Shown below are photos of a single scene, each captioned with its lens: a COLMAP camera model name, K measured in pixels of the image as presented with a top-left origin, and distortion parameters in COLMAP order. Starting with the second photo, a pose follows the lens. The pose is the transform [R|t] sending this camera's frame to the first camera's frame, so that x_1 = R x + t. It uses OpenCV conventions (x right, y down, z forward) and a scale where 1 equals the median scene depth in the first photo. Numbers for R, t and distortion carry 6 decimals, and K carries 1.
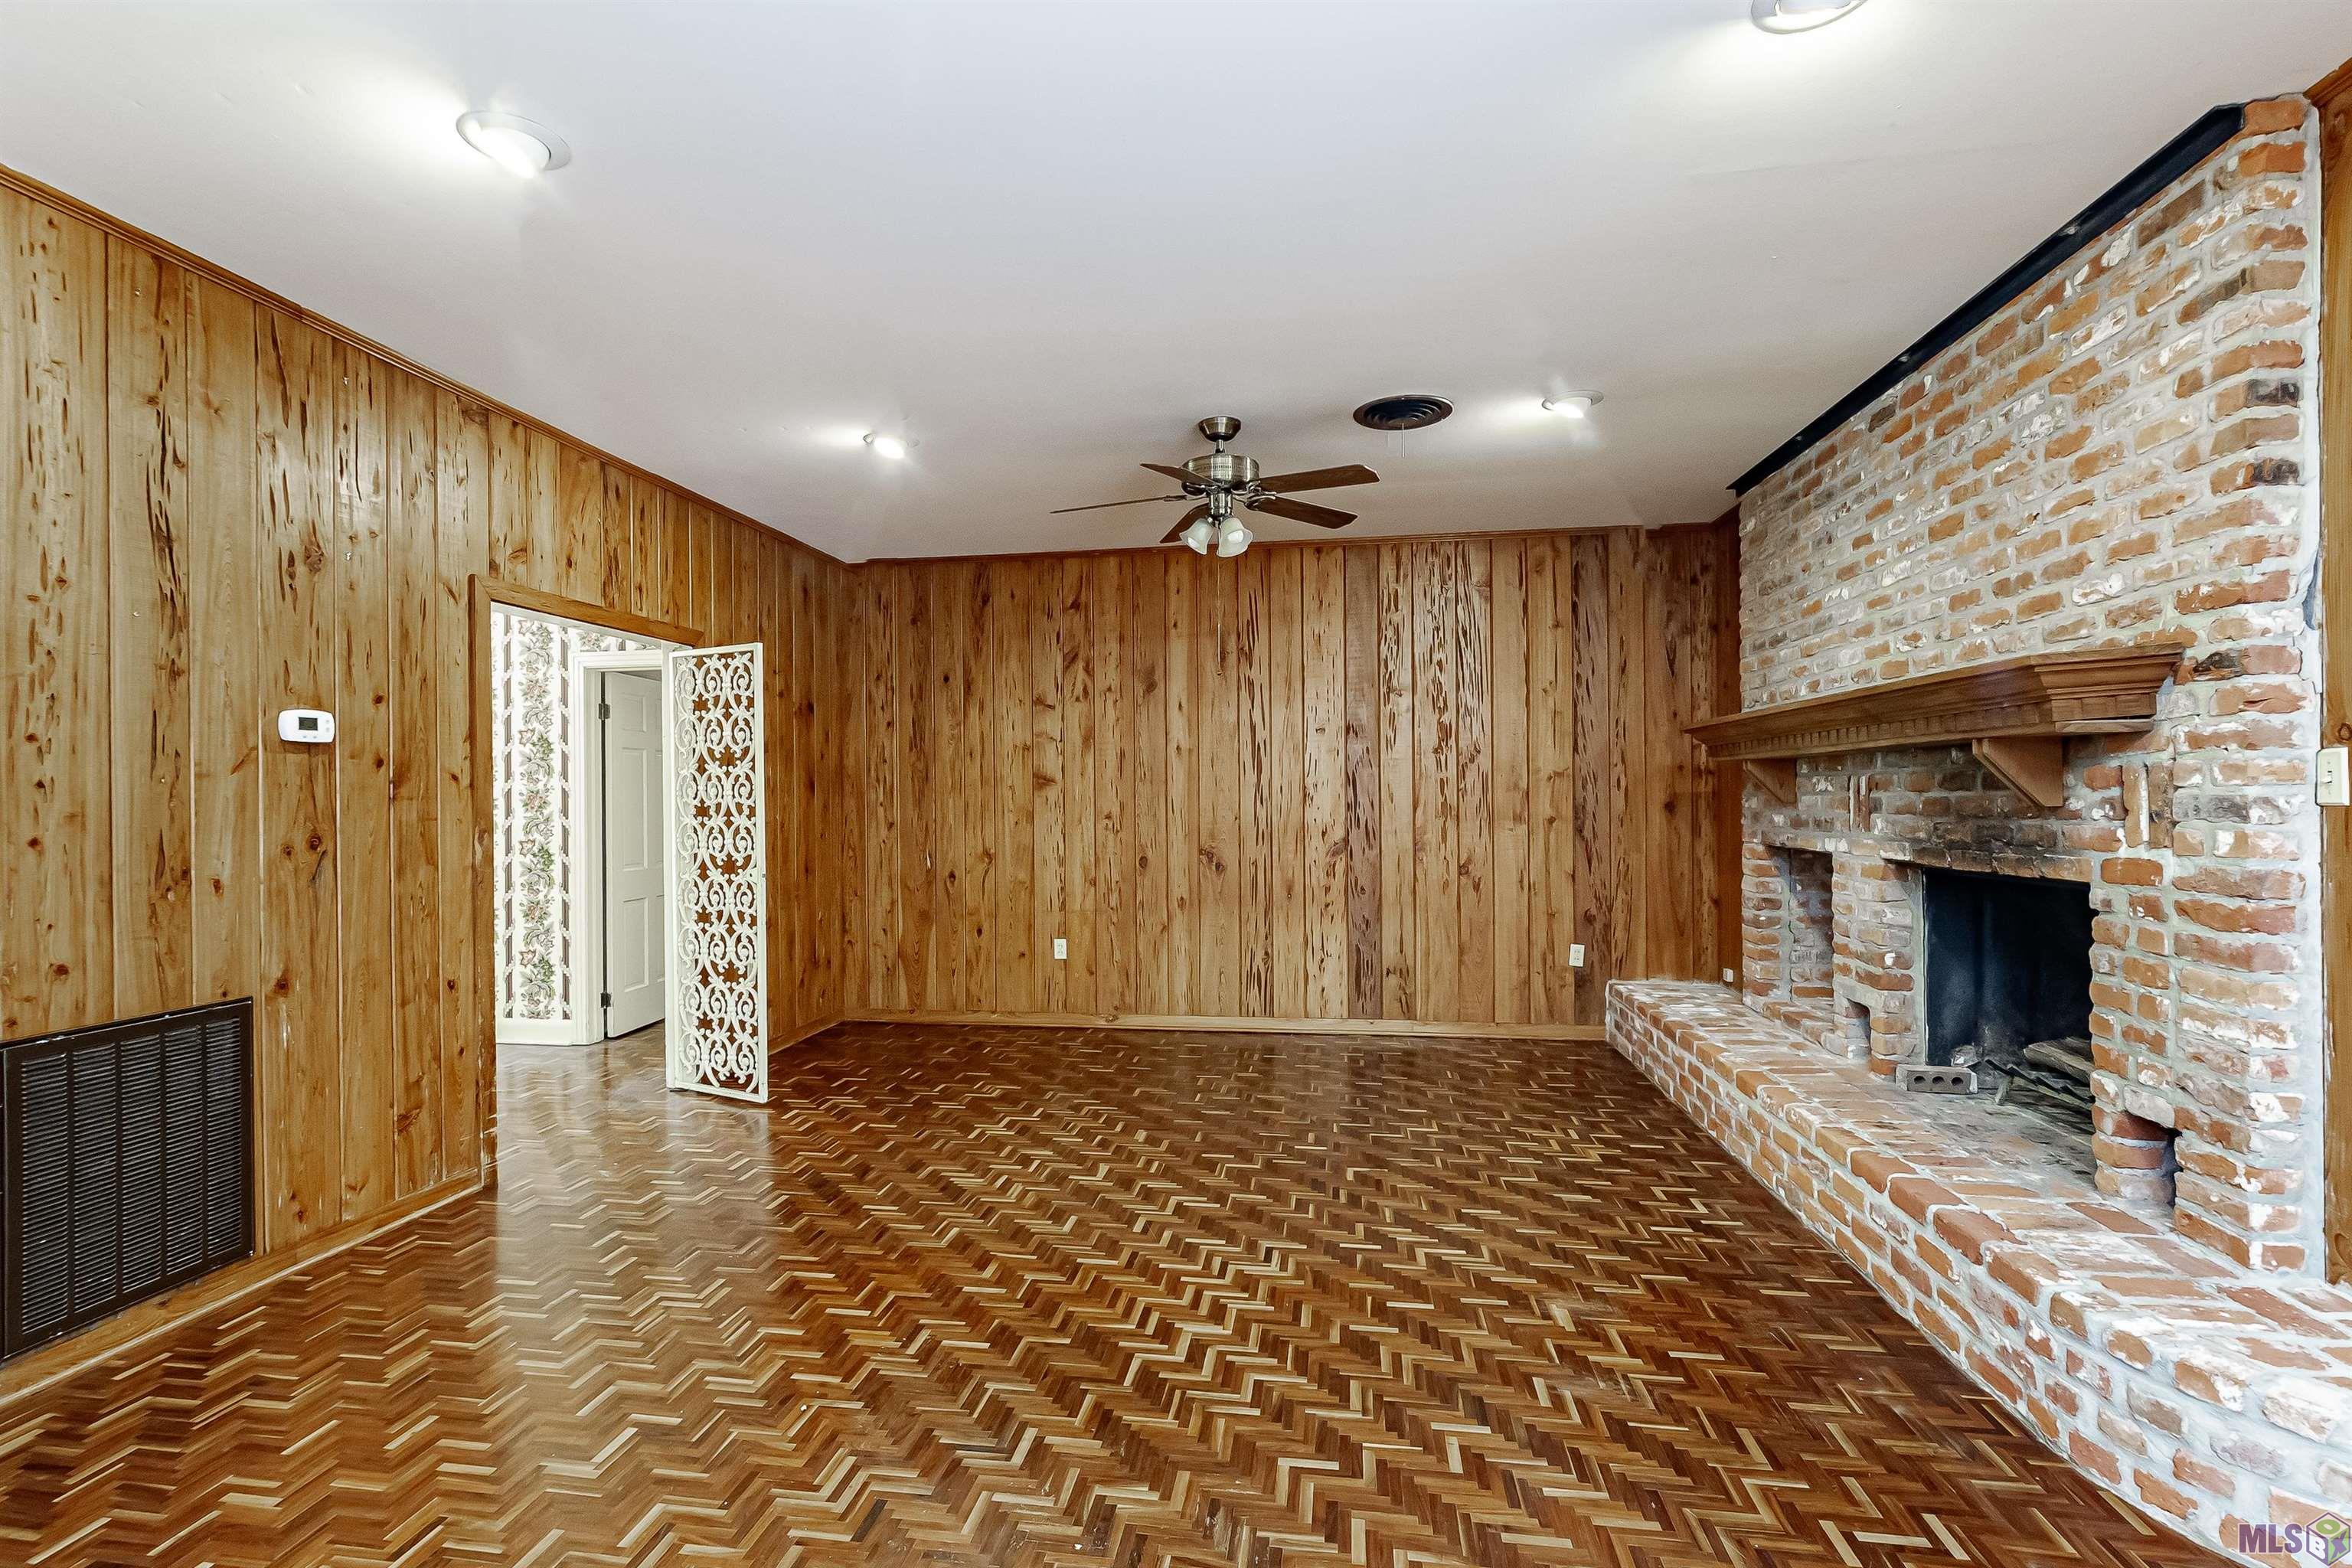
lens RADIAL K [[1108.3, 0, 1171.7], [0, 1108.3, 792.3], [0, 0, 1]] dist [-0.004319, 0.002288]
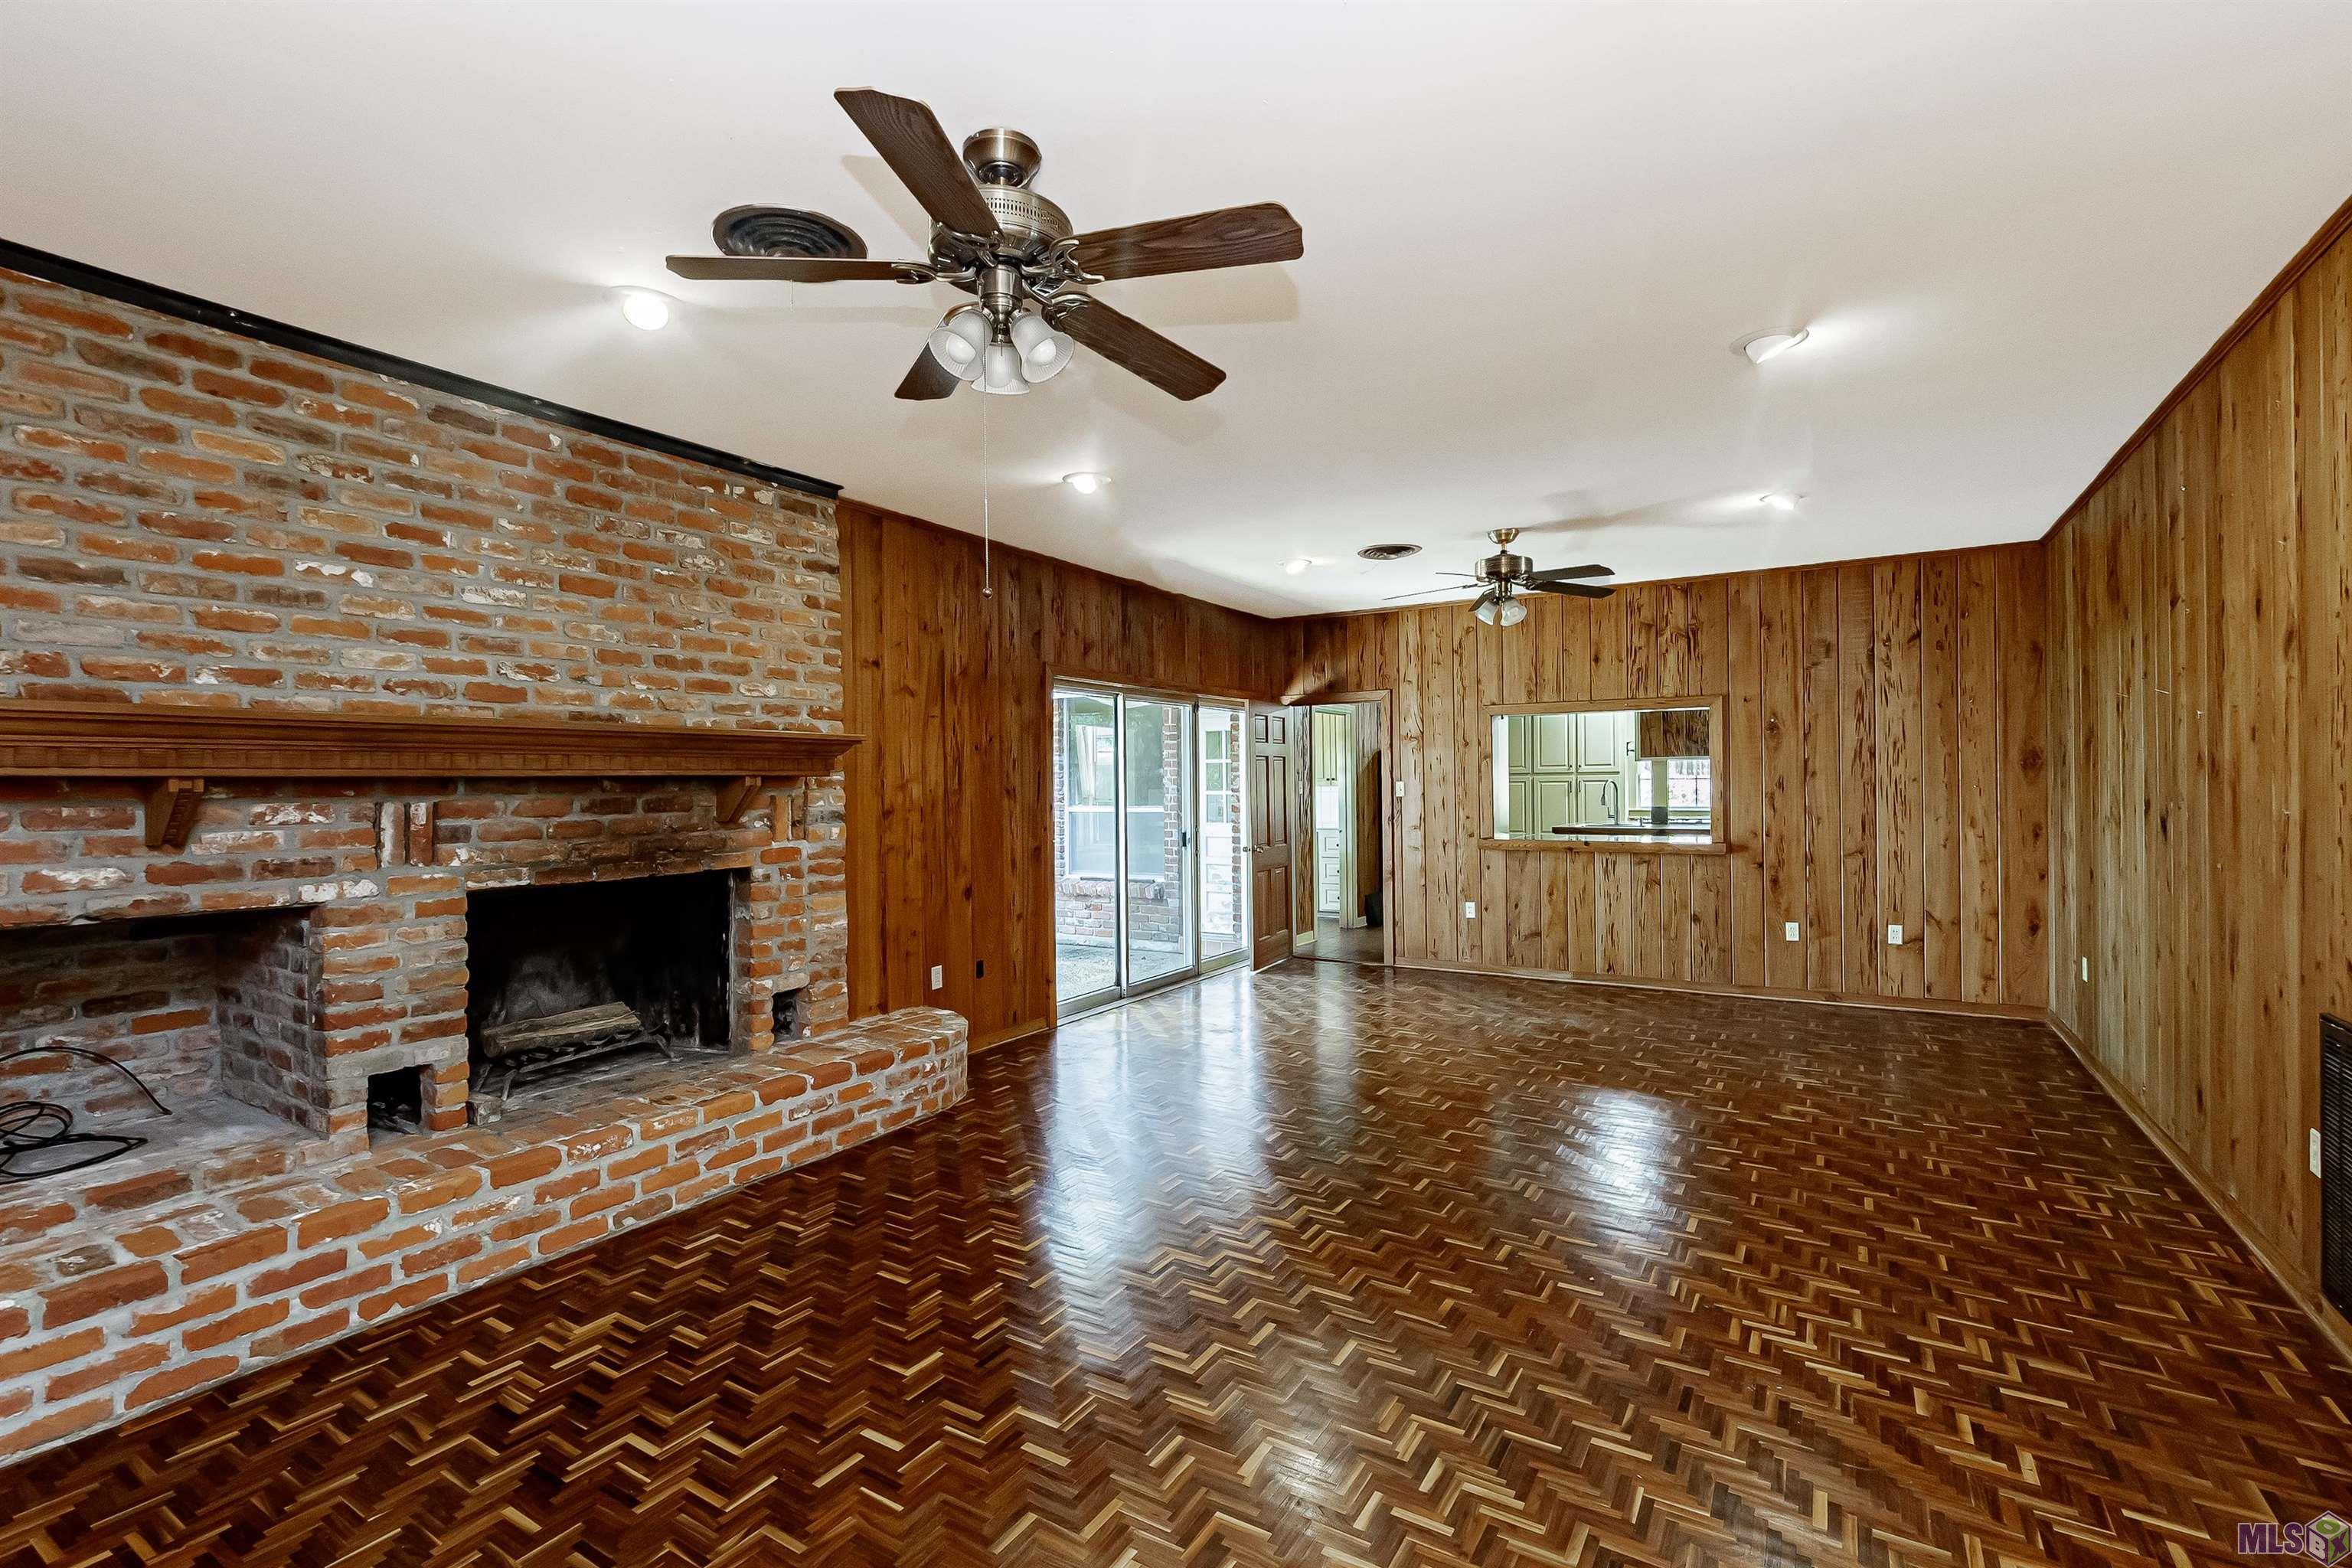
lens RADIAL K [[1071.3, 0, 1164.2], [0, 1071.3, 793.2], [0, 0, 1]] dist [-0.001691, -0.000618]
pose [[-0.919198, 0.015990, 0.393471, -0.314766], [0.018141, 0.999834, 0.001749, -0.016387], [-0.393378, 0.008746, -0.919335, 1.963526]]
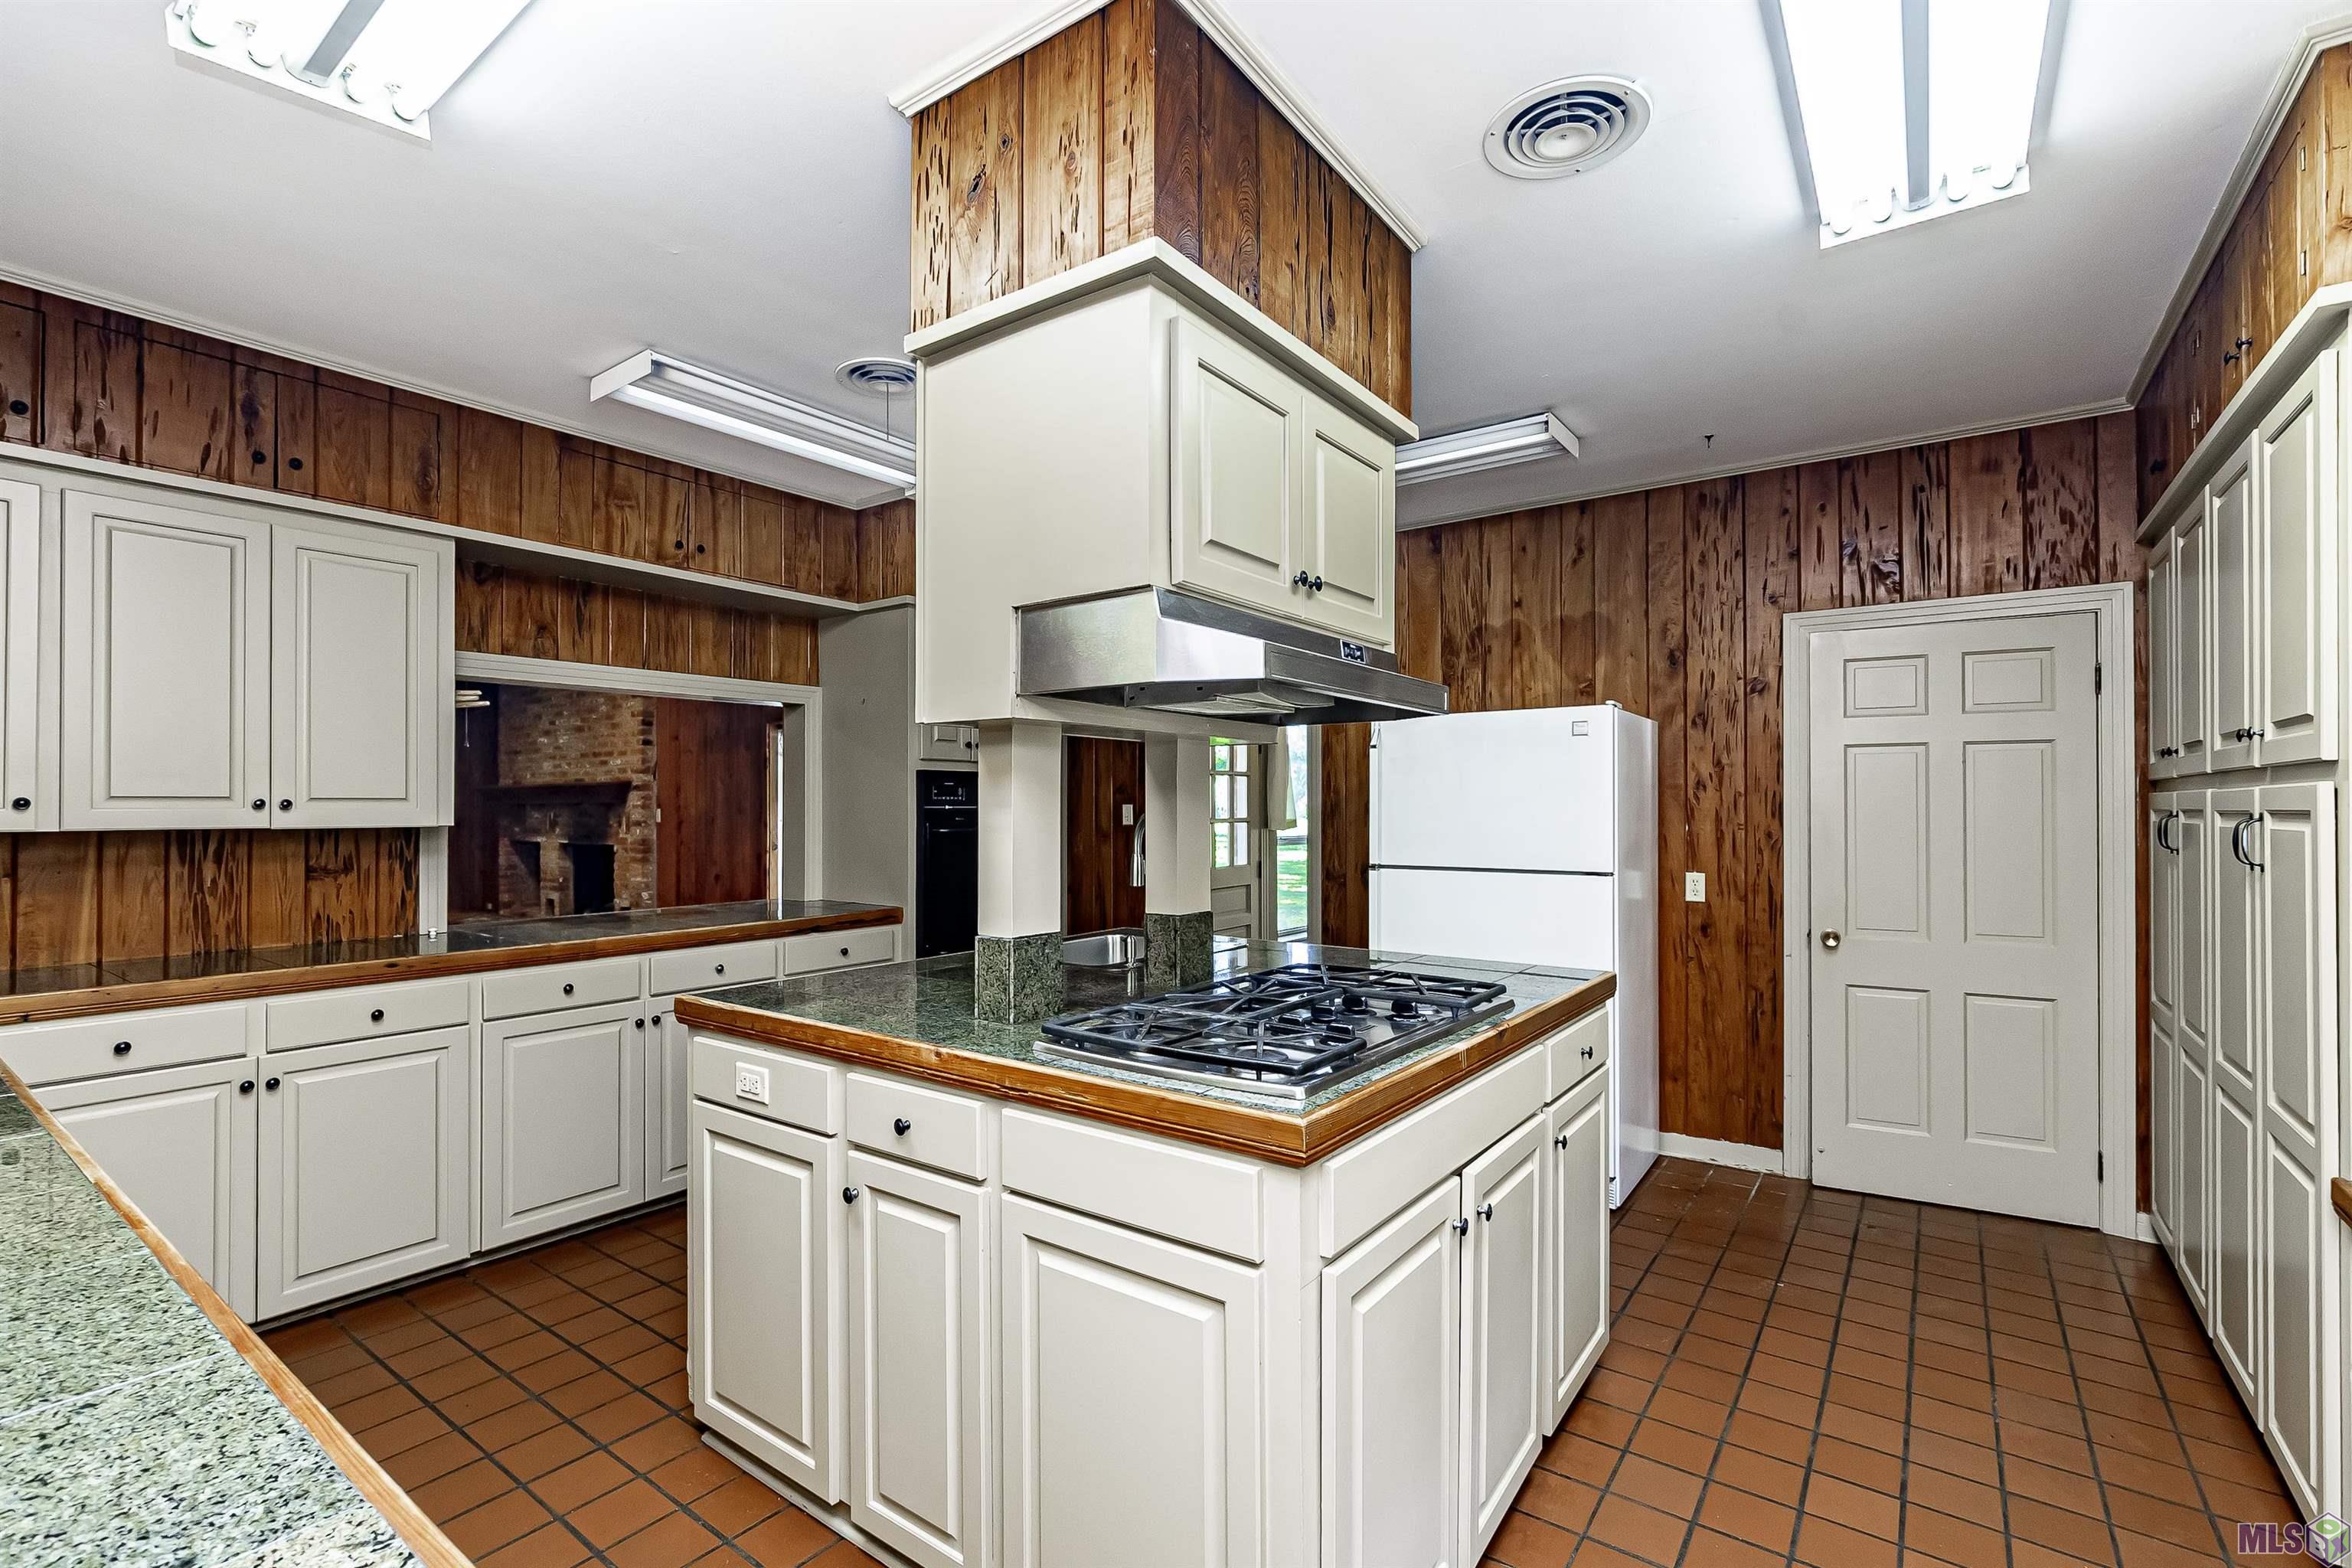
lens RADIAL K [[1071.3, 0, 1164.2], [0, 1071.3, 793.2], [0, 0, 1]] dist [-0.001691, -0.000618]
pose [[0.480493, 0.014292, 0.876882, -1.159730], [-0.001376, 0.999878, -0.015543, -0.028188], [-0.876998, 0.006262, 0.480454, -1.915202]]
